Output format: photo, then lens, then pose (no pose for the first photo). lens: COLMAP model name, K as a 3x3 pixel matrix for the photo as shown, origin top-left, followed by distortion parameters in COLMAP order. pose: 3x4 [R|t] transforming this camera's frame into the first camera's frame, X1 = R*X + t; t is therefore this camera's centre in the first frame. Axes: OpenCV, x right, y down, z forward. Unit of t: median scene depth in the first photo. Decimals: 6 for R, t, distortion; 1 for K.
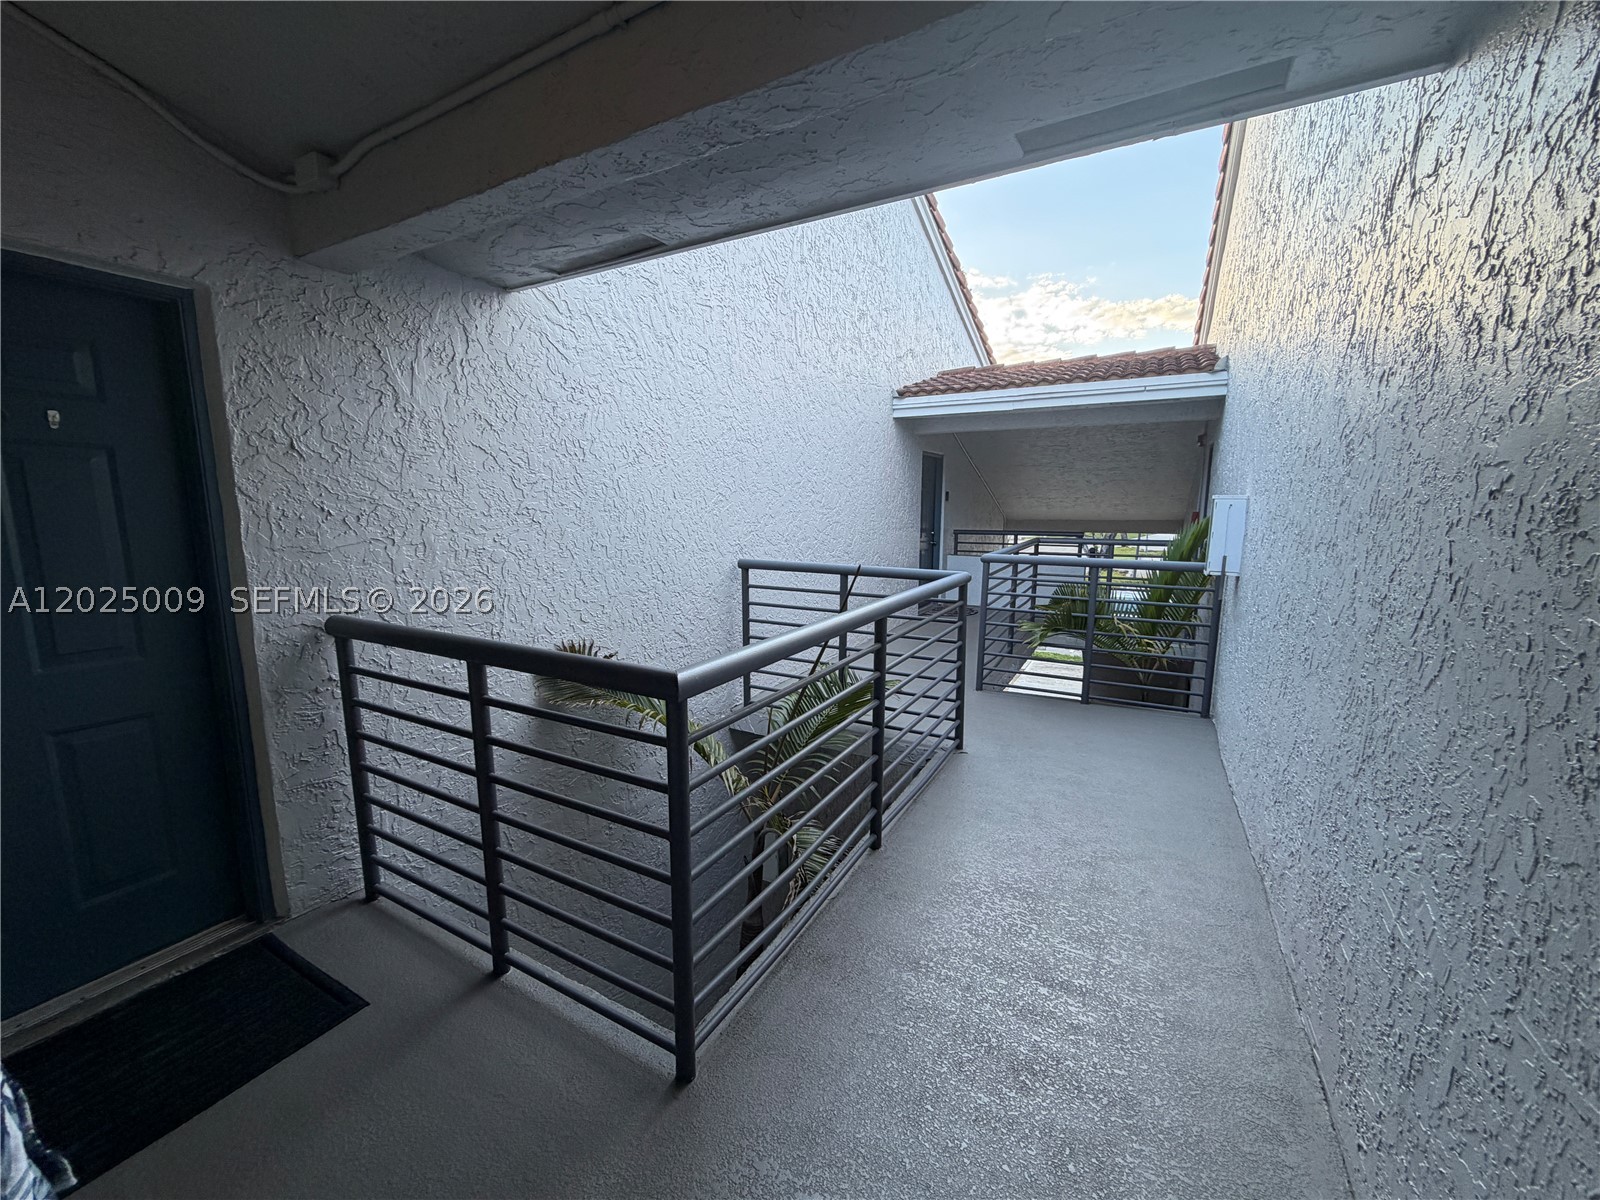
lens RADIAL K [[638.3, 0, 795.4], [0, 638.3, 601.2], [0, 0, 1]] dist [0.000866, -0.000271]
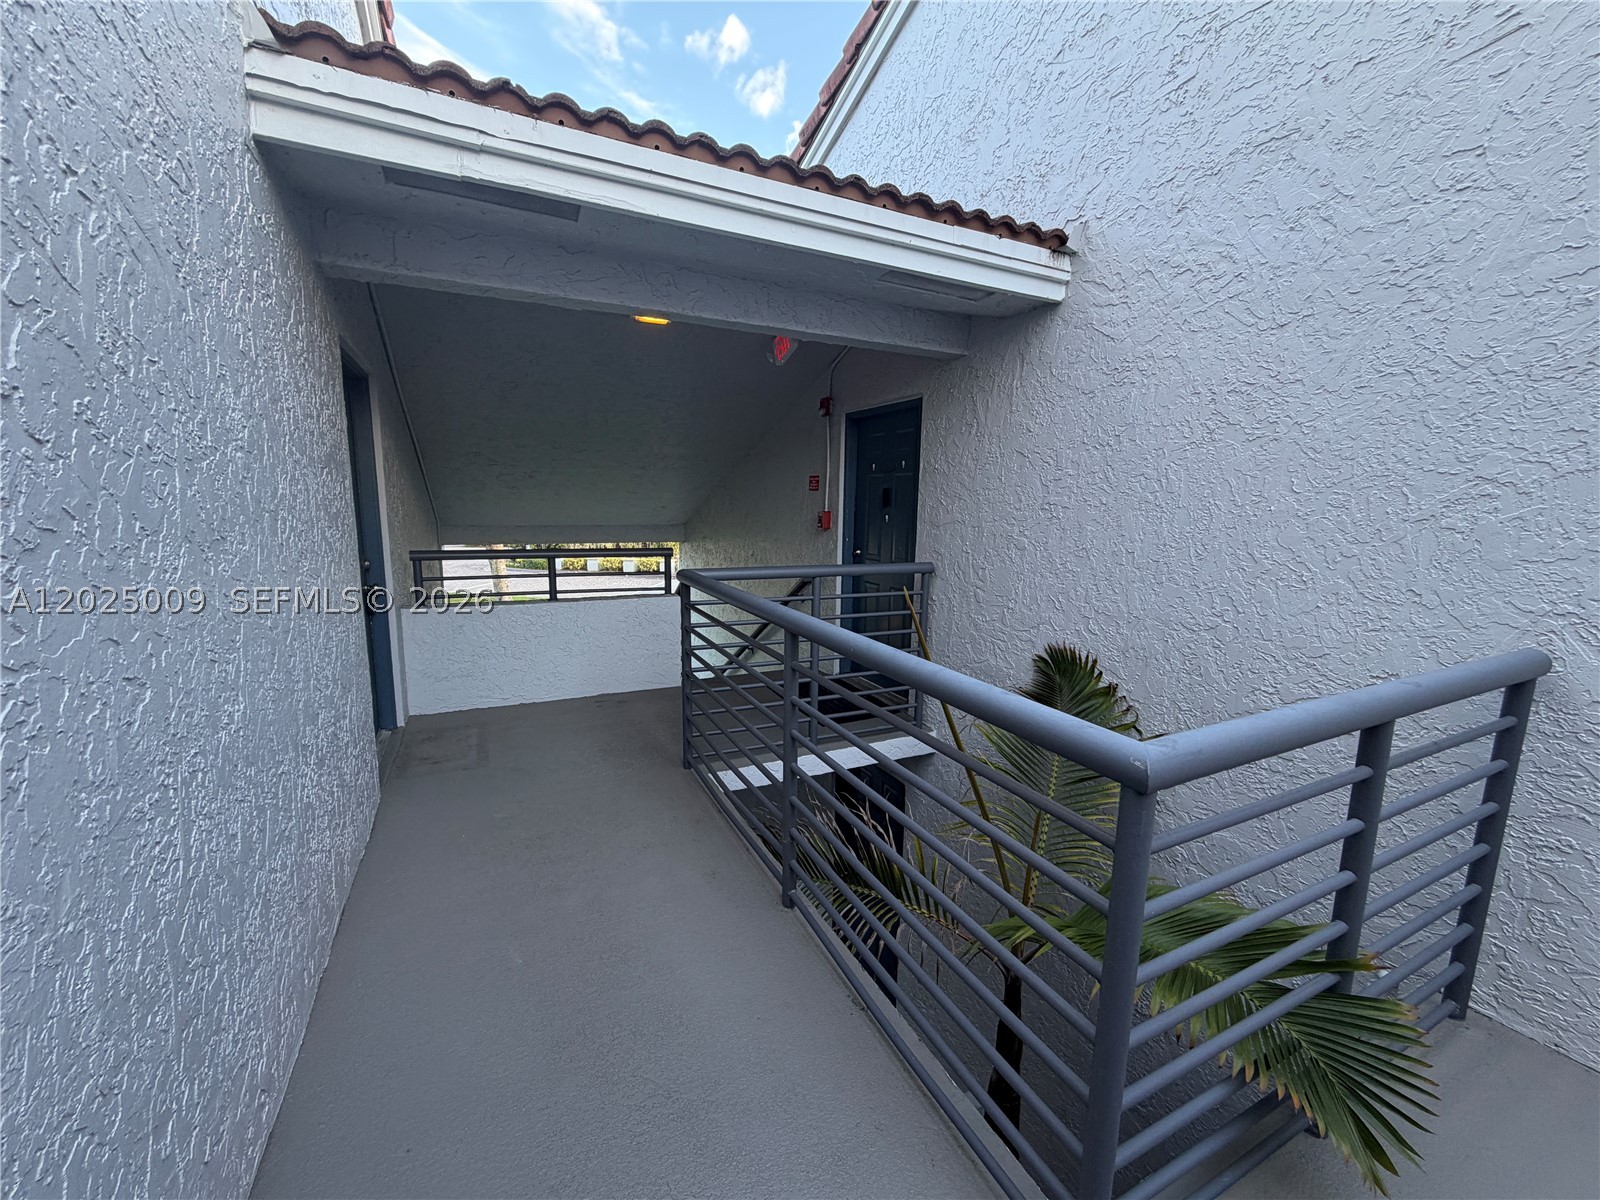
lens RADIAL K [[638.3, 0, 795.4], [0, 638.3, 601.2], [0, 0, 1]] dist [0.000866, -0.000271]
pose [[-0.571909, 0.118254, -0.811749, 0.649058], [-0.141587, 0.960474, 0.239674, -0.171107], [0.808006, 0.252005, -0.532560, 1.172517]]
